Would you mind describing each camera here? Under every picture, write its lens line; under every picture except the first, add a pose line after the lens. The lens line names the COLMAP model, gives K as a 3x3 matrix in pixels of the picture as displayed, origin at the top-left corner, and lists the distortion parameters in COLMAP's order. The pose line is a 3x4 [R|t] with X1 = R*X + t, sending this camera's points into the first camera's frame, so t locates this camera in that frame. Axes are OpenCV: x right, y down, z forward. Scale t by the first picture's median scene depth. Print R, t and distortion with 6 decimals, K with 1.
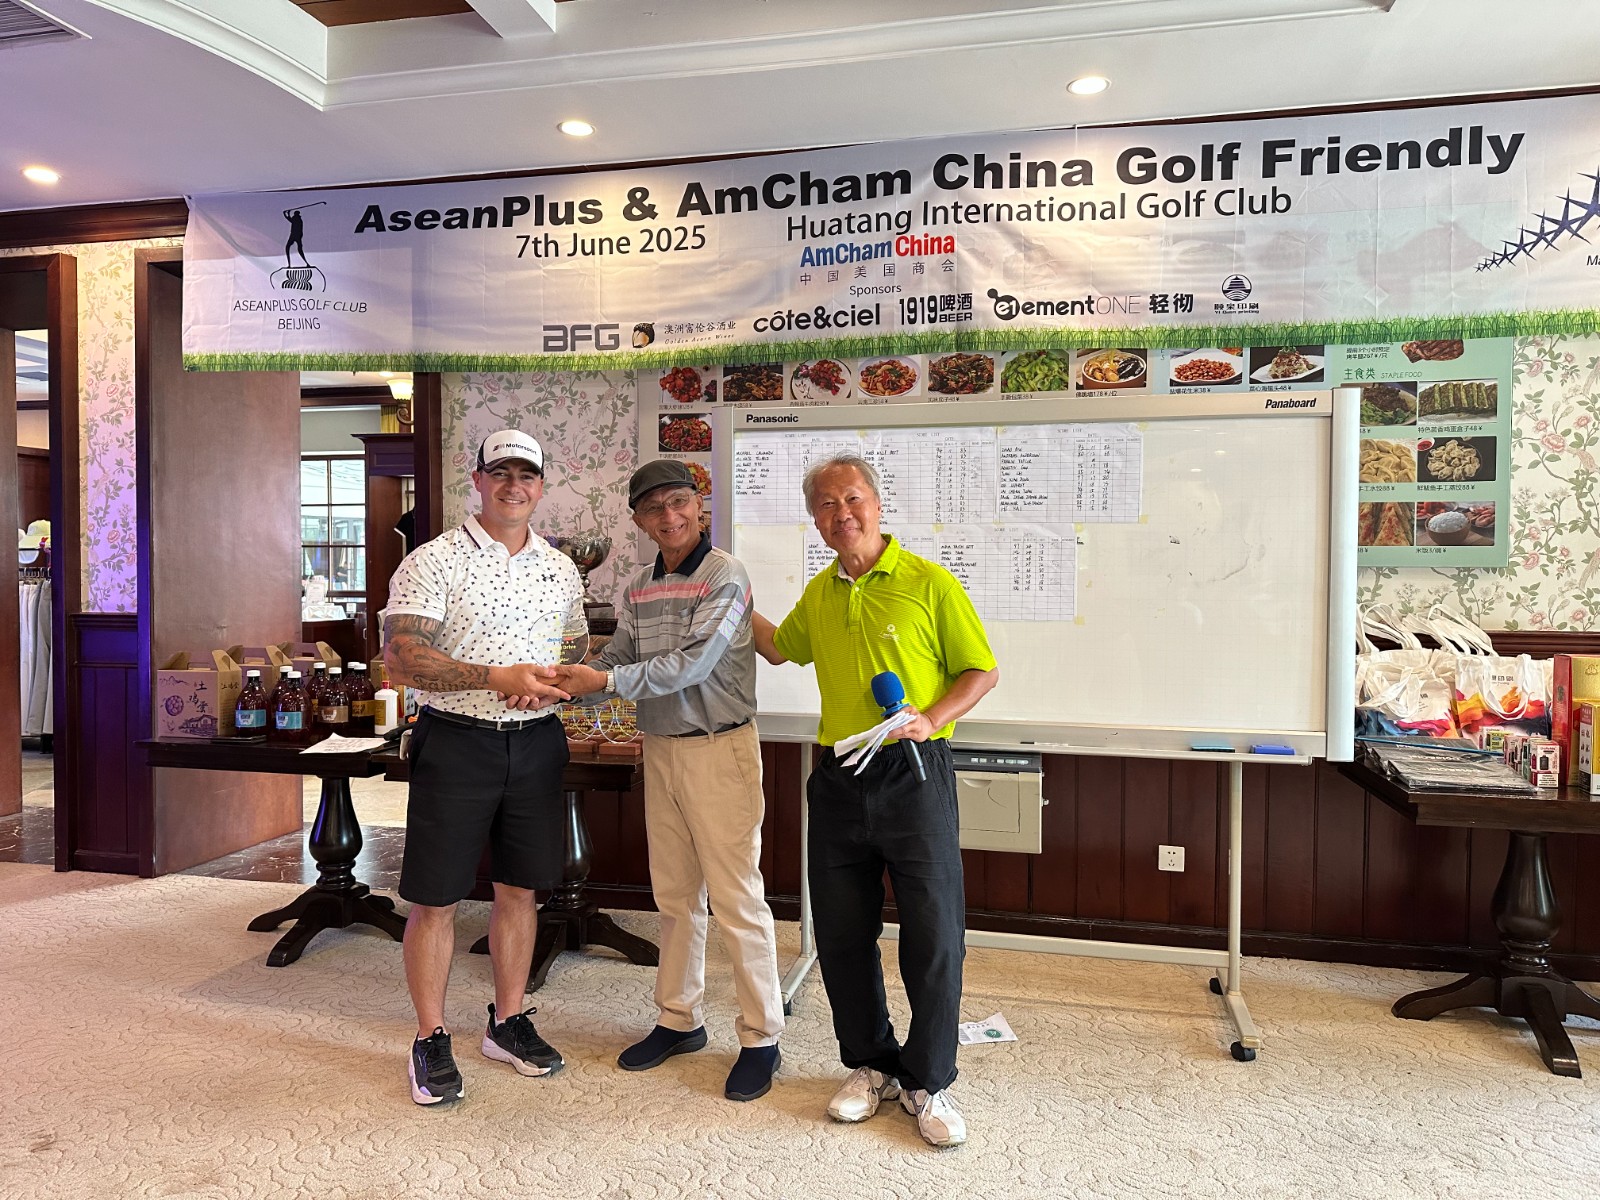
lens RADIAL K [[1131.8, 0, 796.6], [0, 1131.8, 610.4], [0, 0, 1]] dist [0.040239, -0.058008]
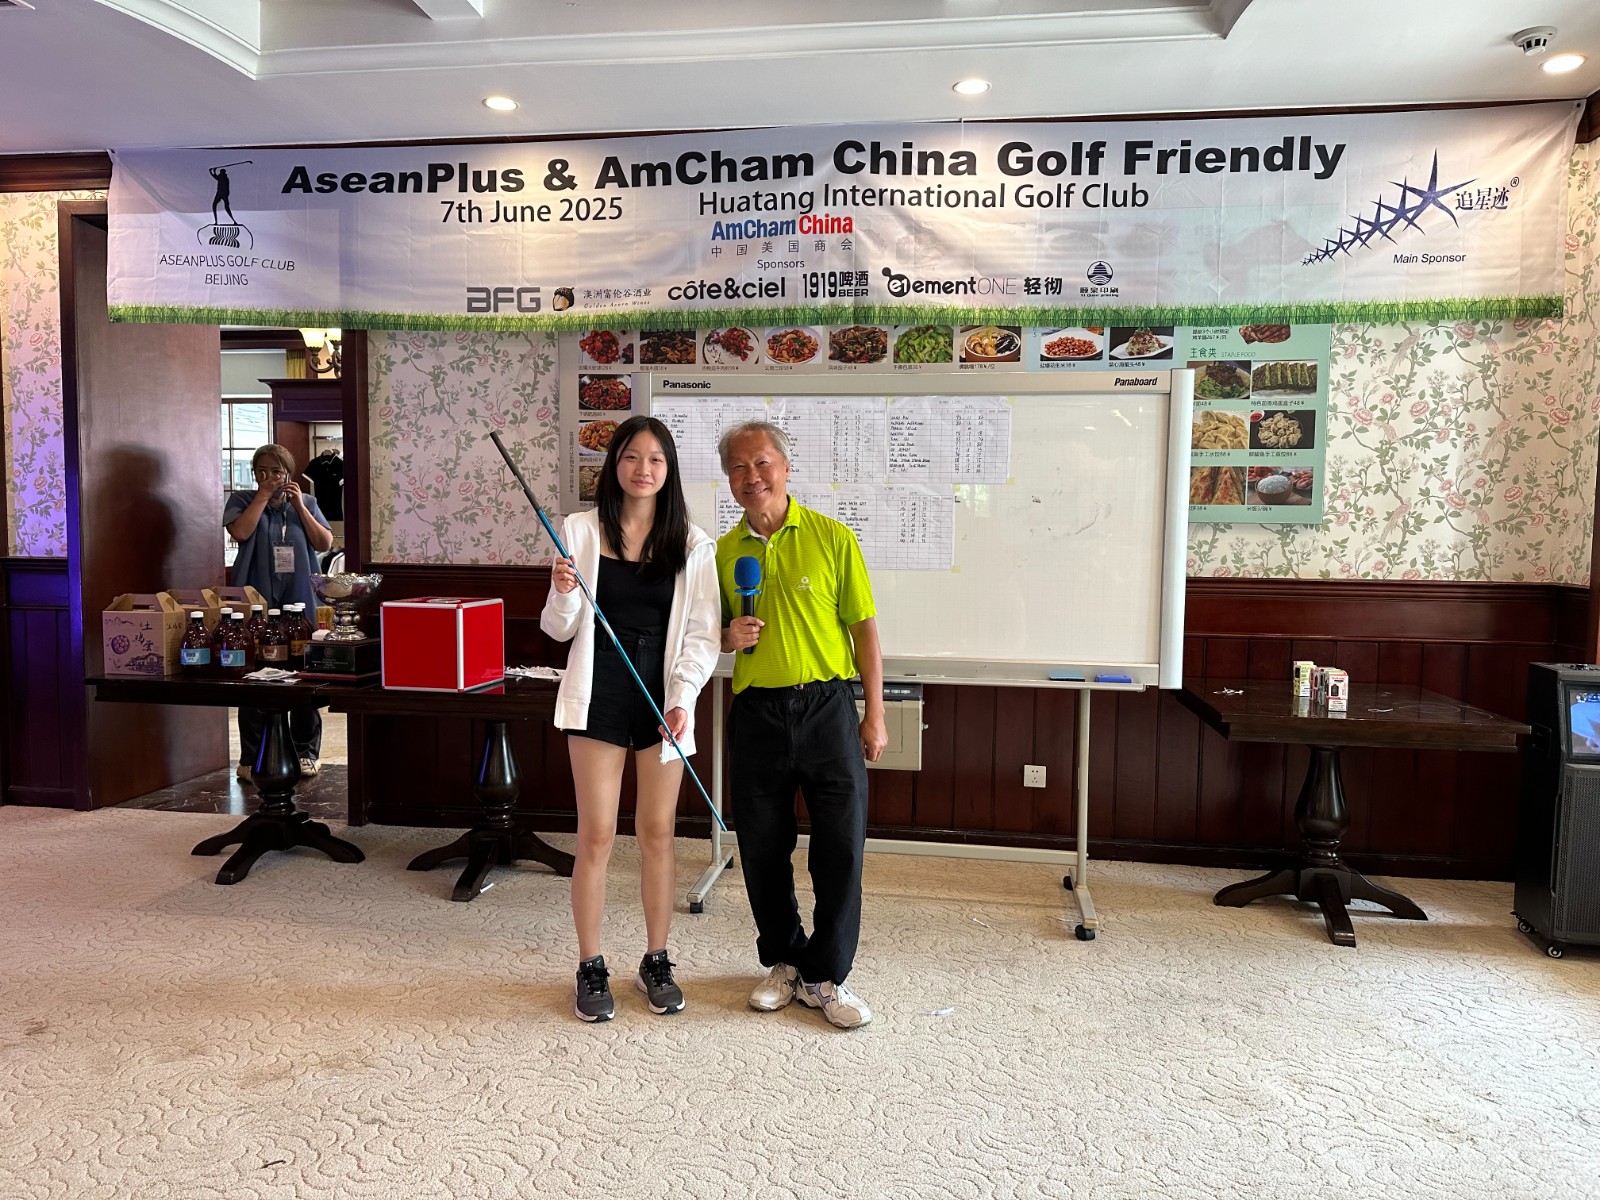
lens RADIAL K [[1131.8, 0, 802.6], [0, 1131.8, 612.0], [0, 0, 1]] dist [0.040239, -0.058008]
pose [[0.996340, 0.001086, 0.085466, -0.002428], [-0.005107, 0.998889, 0.046841, 0.000071], [-0.085320, -0.047106, 0.995239, -0.106830]]
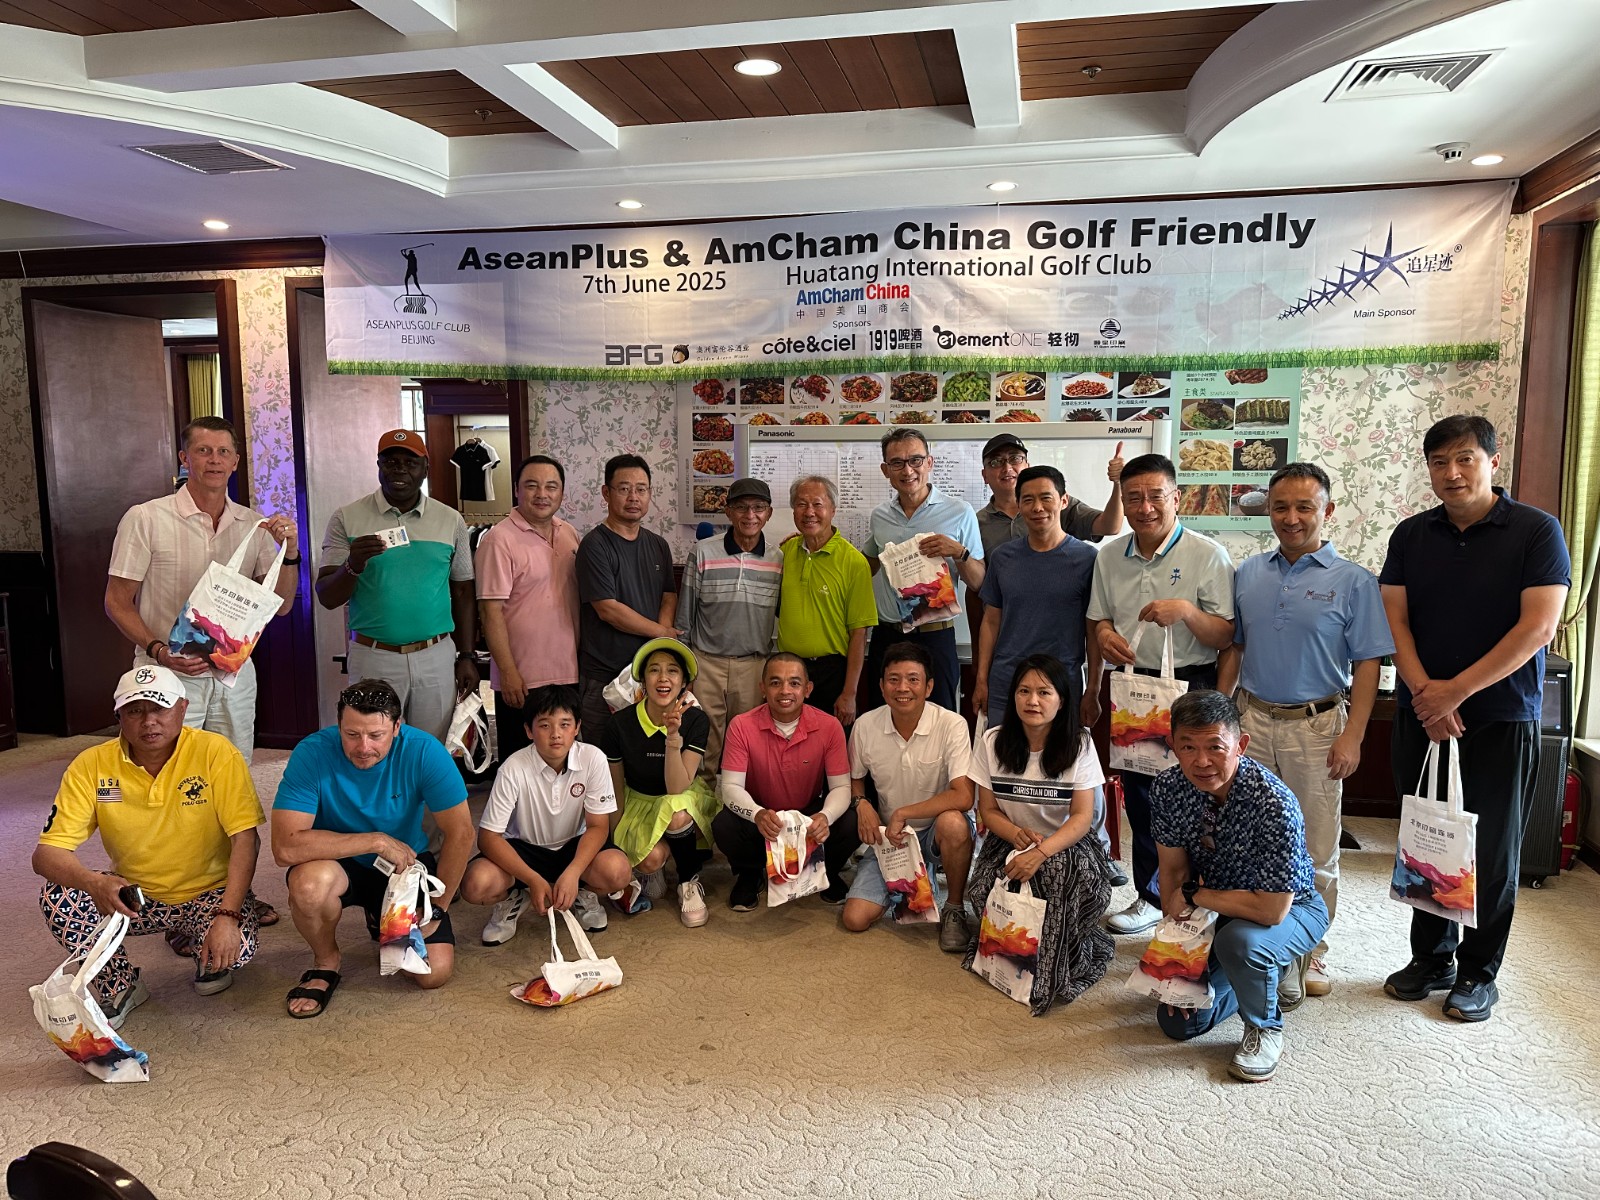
lens RADIAL K [[1131.8, 0, 807.3], [0, 1131.8, 613.5], [0, 0, 1]] dist [0.040239, -0.058008]
pose [[0.999984, -0.005046, 0.002411, 0.011401], [0.004782, 0.995056, 0.099197, -0.074001], [-0.002899, -0.099184, 0.995065, -0.397075]]
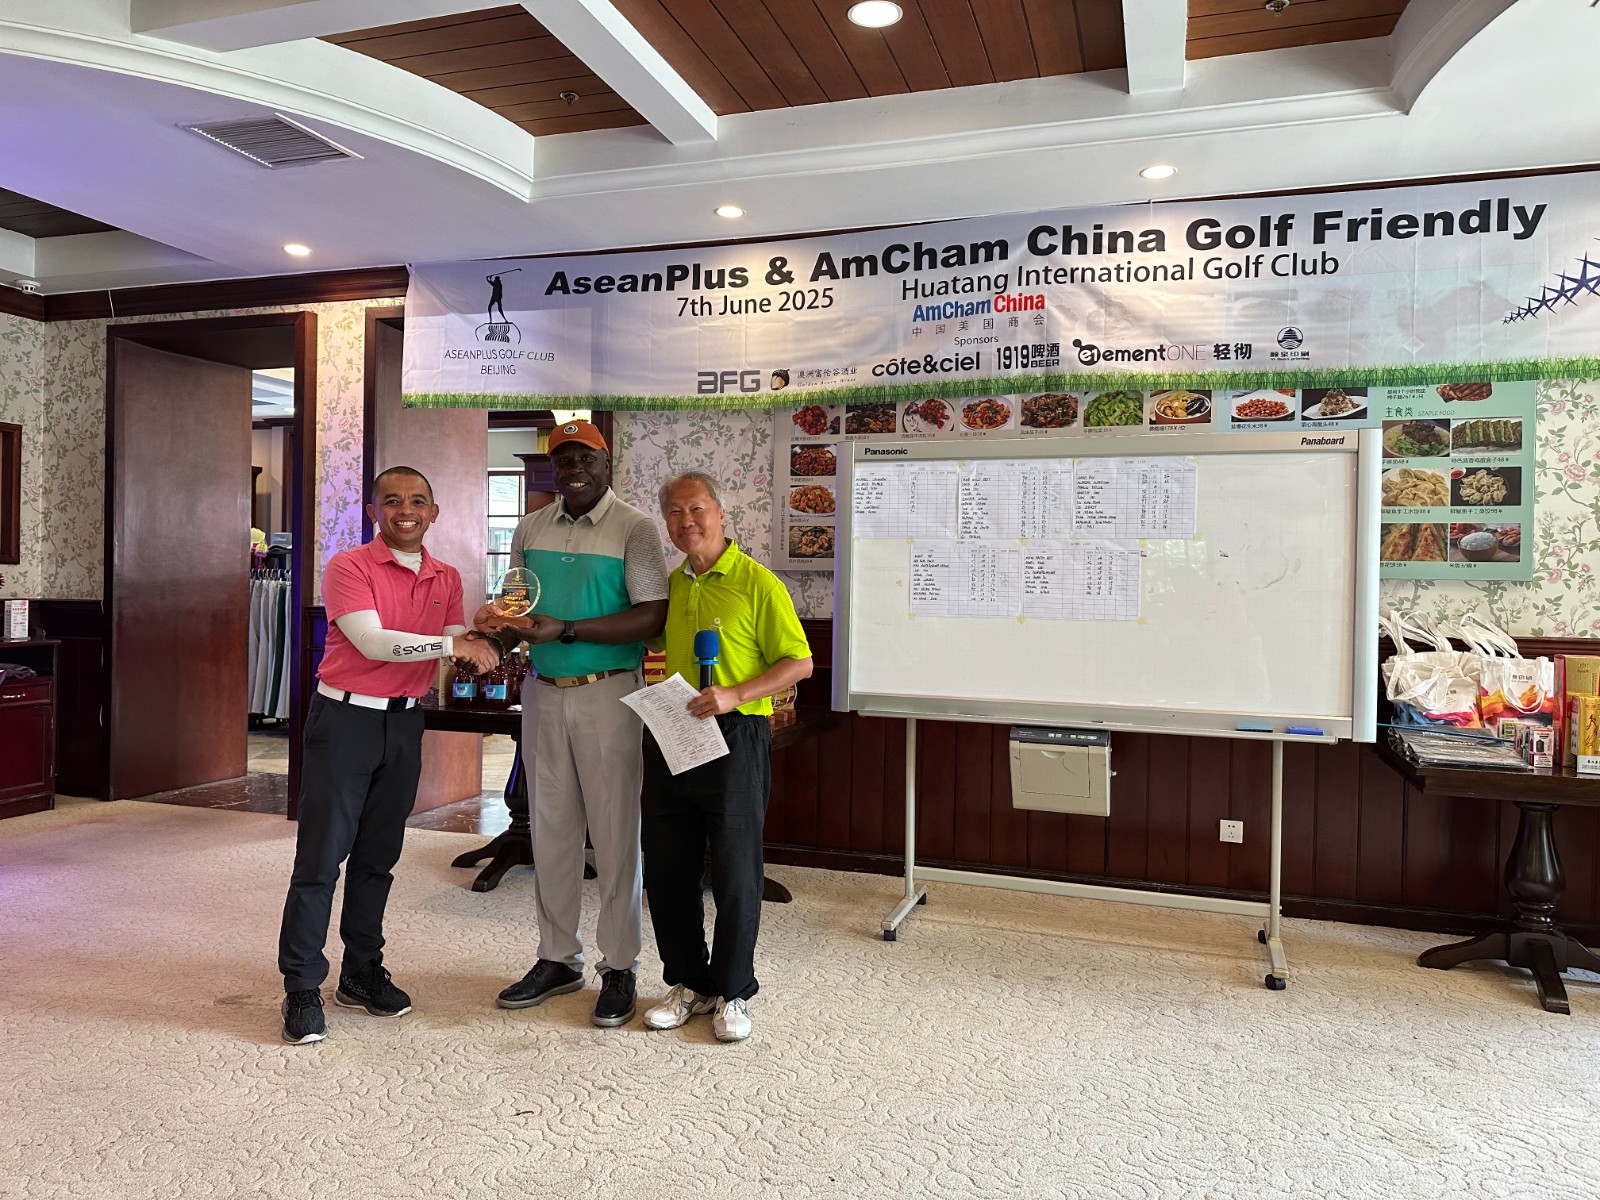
lens RADIAL K [[1131.8, 0, 801.5], [0, 1131.8, 594.7], [0, 0, 1]] dist [0.040239, -0.058008]
pose [[0.995222, 0.013262, -0.096736, 0.005934], [-0.015585, 0.999607, -0.023295, 0.012695], [0.096389, 0.024692, 0.995037, -0.191067]]
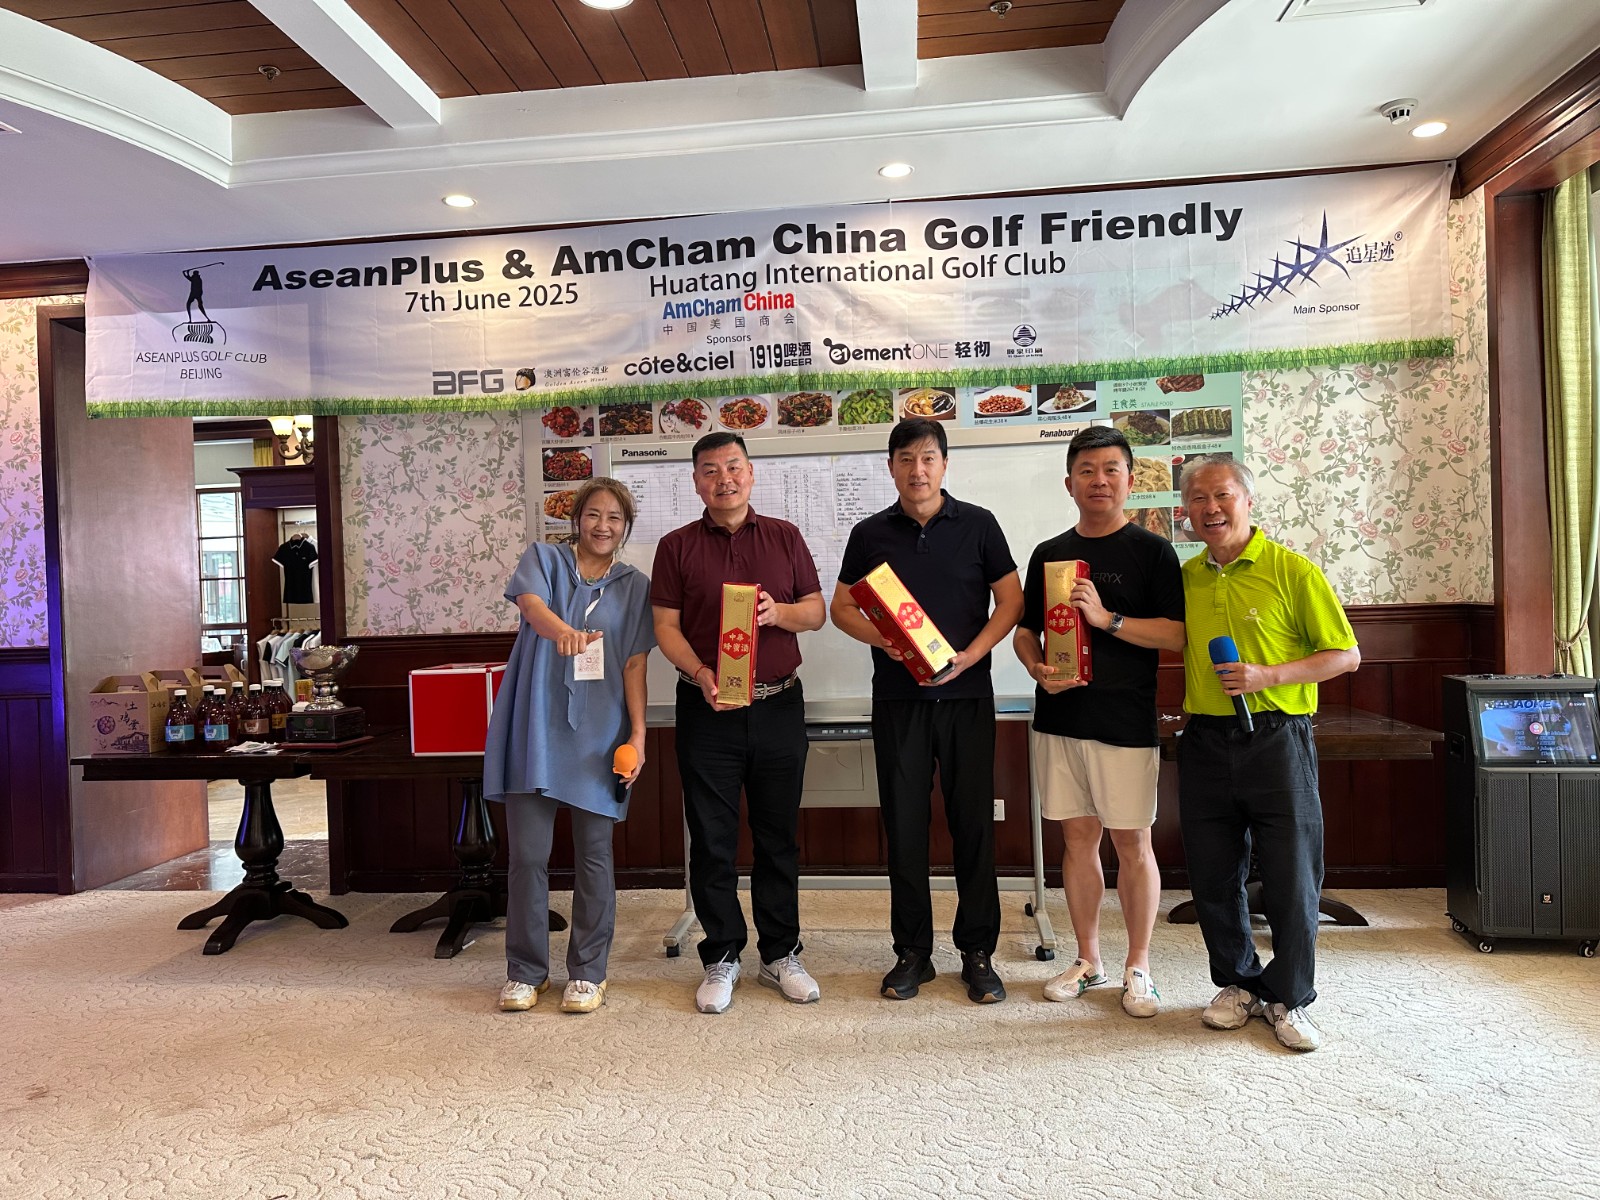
lens RADIAL K [[1131.8, 0, 800.7], [0, 1131.8, 608.0], [0, 0, 1]] dist [0.040239, -0.058008]
pose [[0.993096, -0.040168, 0.110214, 0.003899], [0.041897, 0.999032, -0.013422, 0.012779], [-0.109569, 0.017947, 0.993817, -0.163975]]
